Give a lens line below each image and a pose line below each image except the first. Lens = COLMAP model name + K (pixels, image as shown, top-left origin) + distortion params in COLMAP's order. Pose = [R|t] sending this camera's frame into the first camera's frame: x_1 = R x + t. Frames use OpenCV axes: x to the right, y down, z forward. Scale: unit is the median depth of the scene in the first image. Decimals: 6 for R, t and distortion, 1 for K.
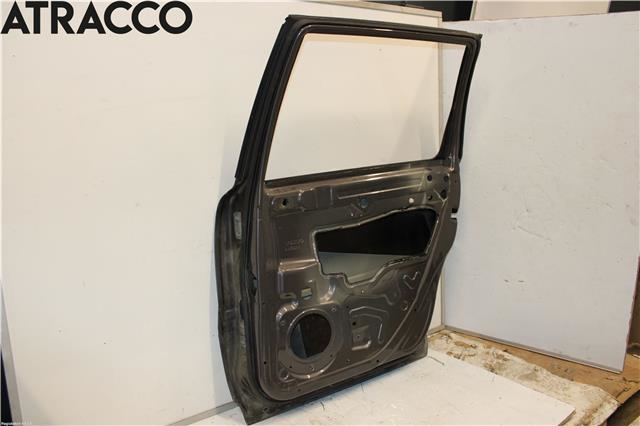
lens RADIAL K [[535.0, 0, 320.0], [0, 535.0, 213.0], [0, 0, 1]] dist [-0.154459, 0.075297]
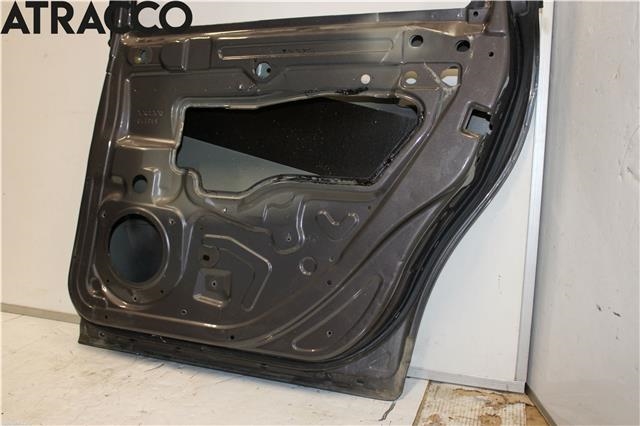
lens RADIAL K [[637.8, 0, 320.0], [0, 637.8, 213.0], [0, 0, 1]] dist [-0.115902, 0.008201]
pose [[0.569945, 0.145201, -0.808752, 0.737026], [-0.202927, 0.978648, 0.032697, 0.104967], [0.796231, 0.145482, 0.587241, 0.660372]]
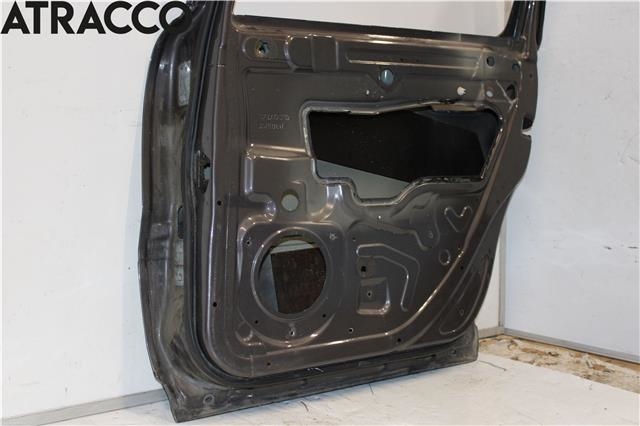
lens RADIAL K [[836.0, 0, 320.0], [0, 836.0, 213.0], [0, 0, 1]] dist [-0.043336, -0.024063]
pose [[0.998005, 0.051844, 0.036040, -0.023148], [-0.048571, 0.995075, -0.086413, 0.229642], [-0.040343, 0.084490, 0.995607, 0.048084]]
